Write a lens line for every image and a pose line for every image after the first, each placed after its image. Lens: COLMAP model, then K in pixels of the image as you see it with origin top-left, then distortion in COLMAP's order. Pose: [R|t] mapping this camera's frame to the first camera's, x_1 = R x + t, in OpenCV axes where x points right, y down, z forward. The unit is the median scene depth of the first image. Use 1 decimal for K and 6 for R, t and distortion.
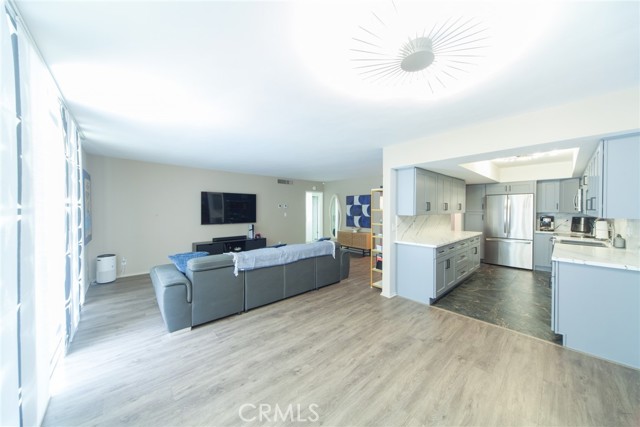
lens RADIAL K [[223.9, 0, 319.8], [0, 223.9, 210.7], [0, 0, 1]] dist [0.007508, -0.000038]
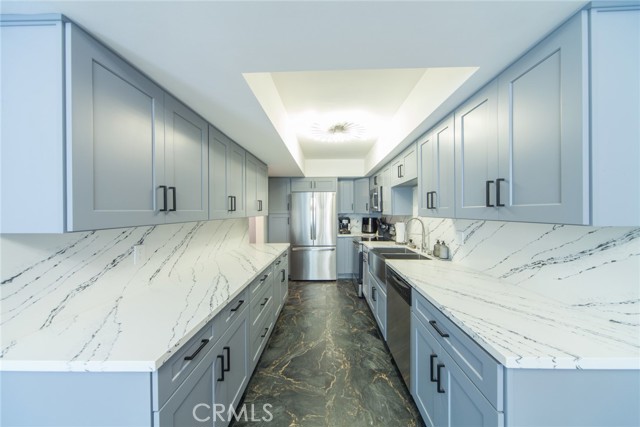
lens RADIAL K [[223.9, 0, 321.1], [0, 223.9, 211.9], [0, 0, 1]] dist [0.007508, -0.000038]
pose [[0.695232, -0.007251, 0.718749, 0.287457], [0.012009, 0.999927, -0.001528, 0.002316], [-0.718685, 0.009694, 0.695268, 0.438627]]
